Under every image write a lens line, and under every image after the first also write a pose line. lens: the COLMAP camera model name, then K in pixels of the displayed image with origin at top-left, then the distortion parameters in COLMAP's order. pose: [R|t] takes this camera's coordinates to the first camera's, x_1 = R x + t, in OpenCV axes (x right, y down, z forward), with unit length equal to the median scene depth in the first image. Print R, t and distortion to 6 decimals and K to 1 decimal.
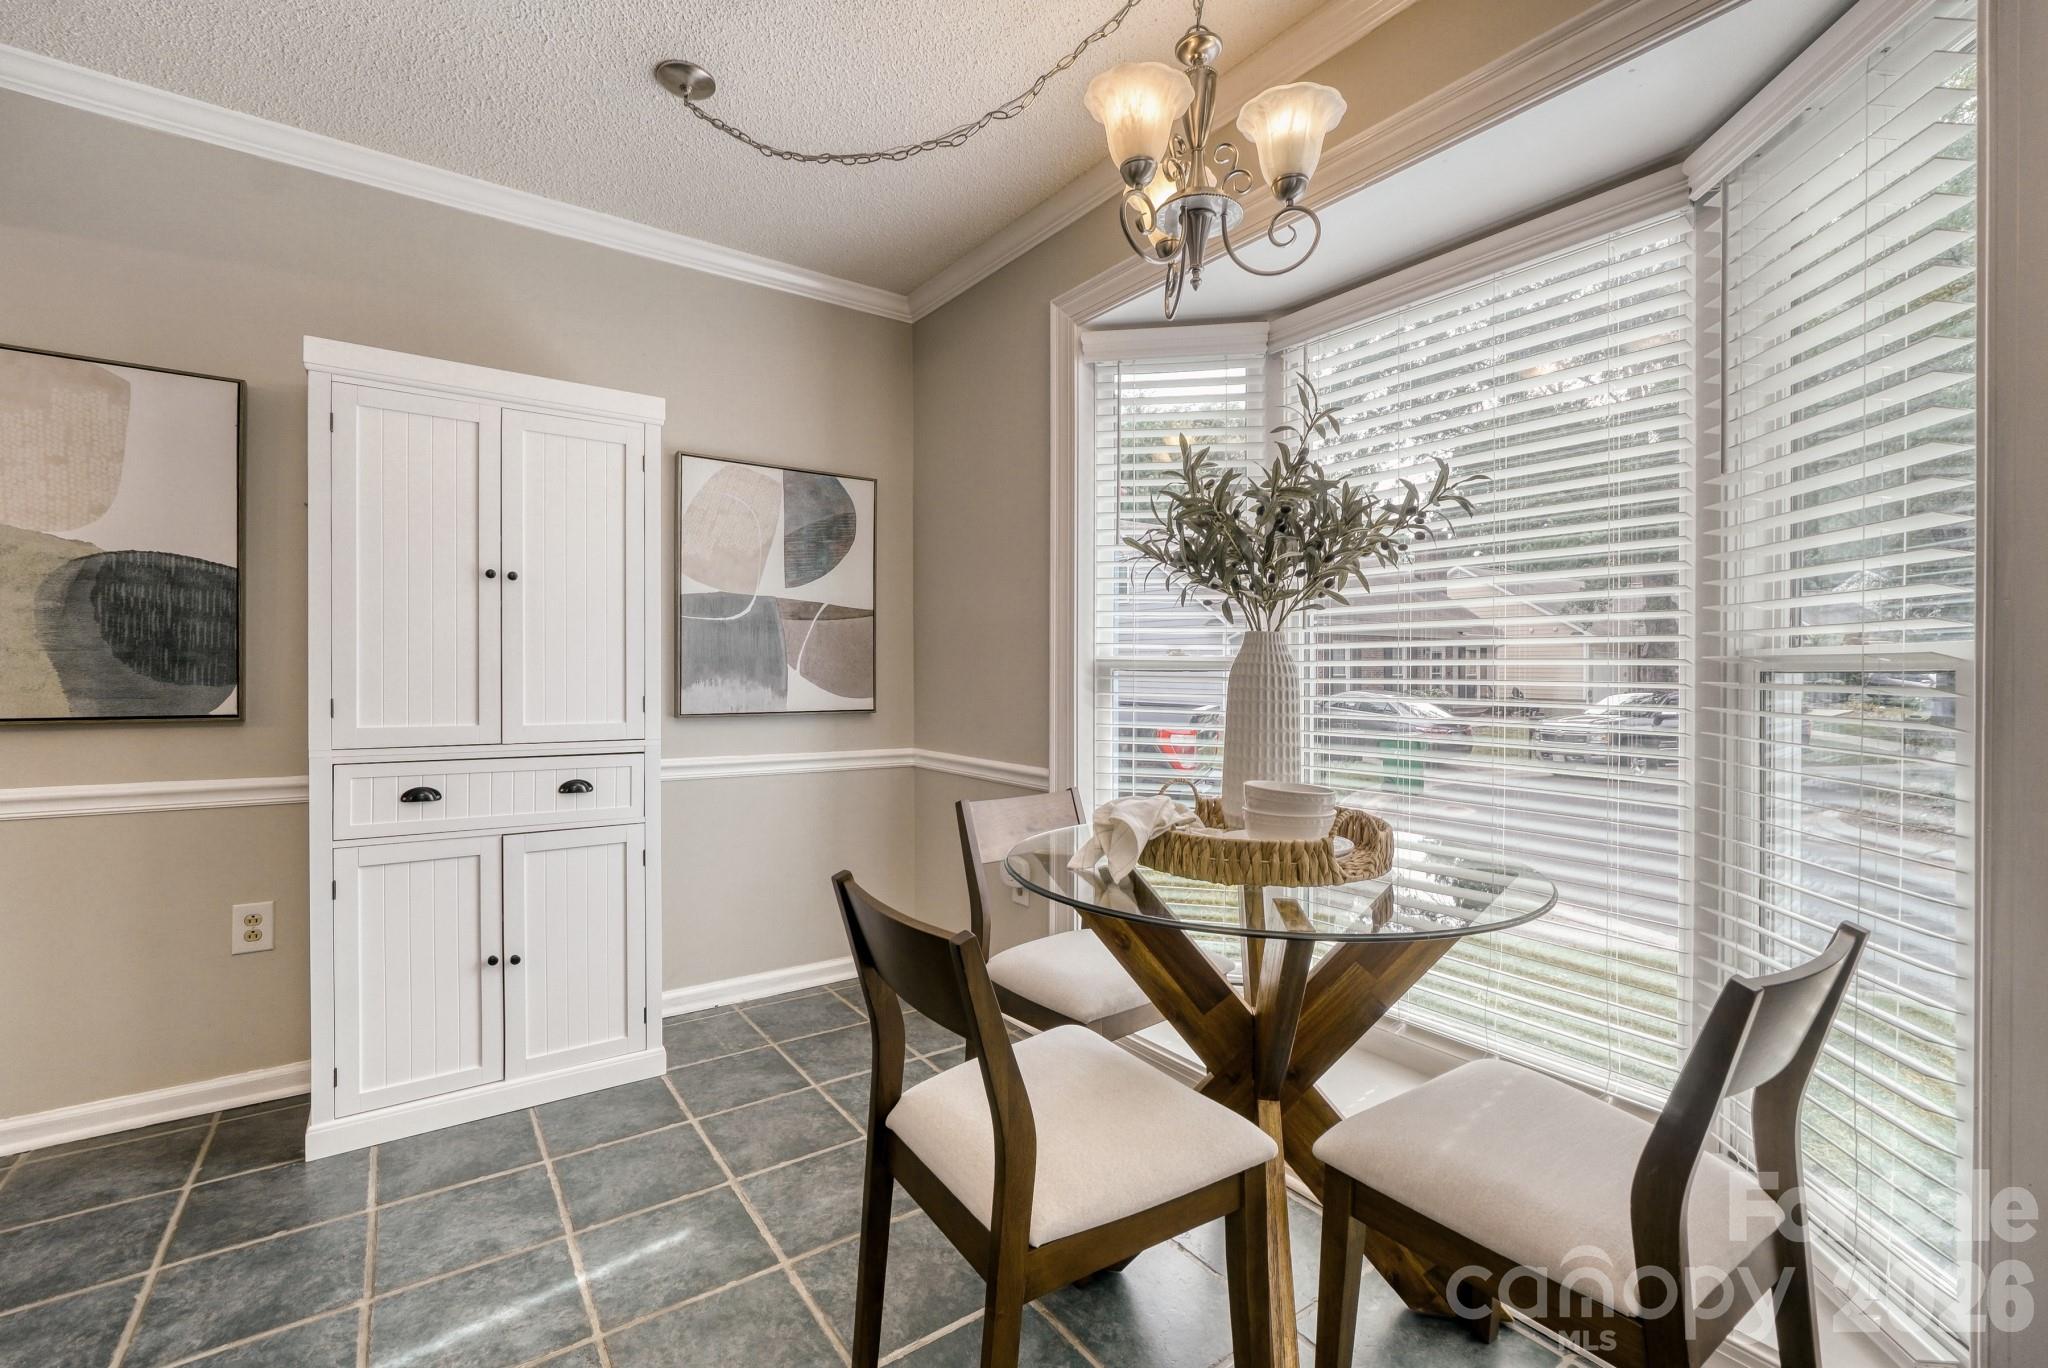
lens RADIAL K [[880.9, 0, 1016.5], [0, 880.9, 679.9], [0, 0, 1]] dist [-0.001449, 0.003472]
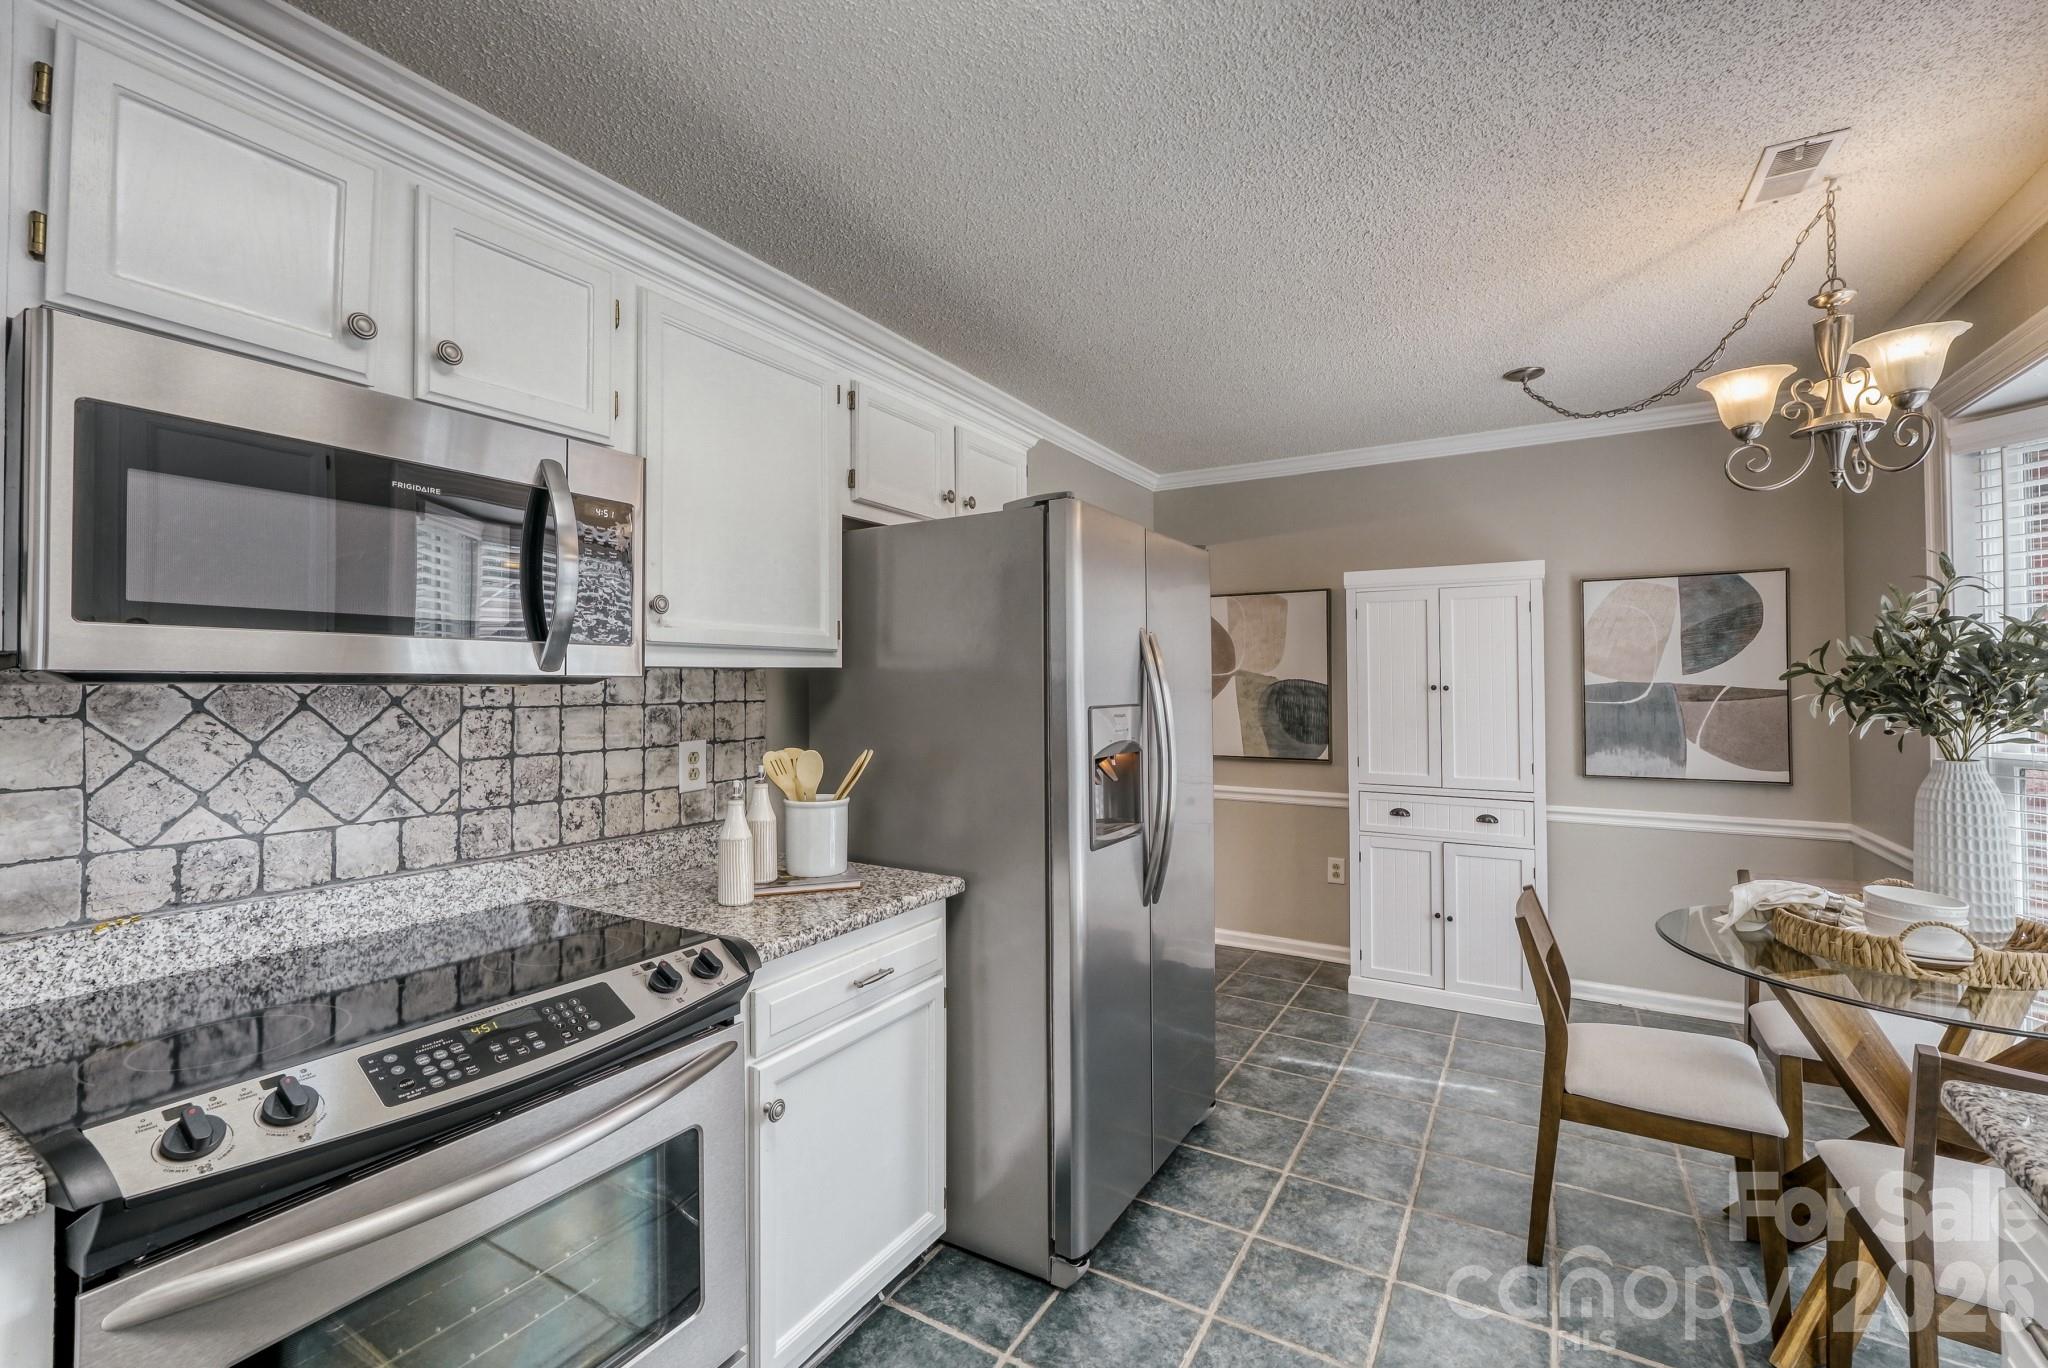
lens RADIAL K [[896.9, 0, 1000.7], [0, 896.9, 671.8], [0, 0, 1]] dist [-0.003084, -0.000123]
pose [[0.387394, -0.022389, -0.921642, 0.623856], [0.003458, 0.999733, -0.022832, -0.104606], [0.921908, 0.005658, 0.387368, -0.409383]]
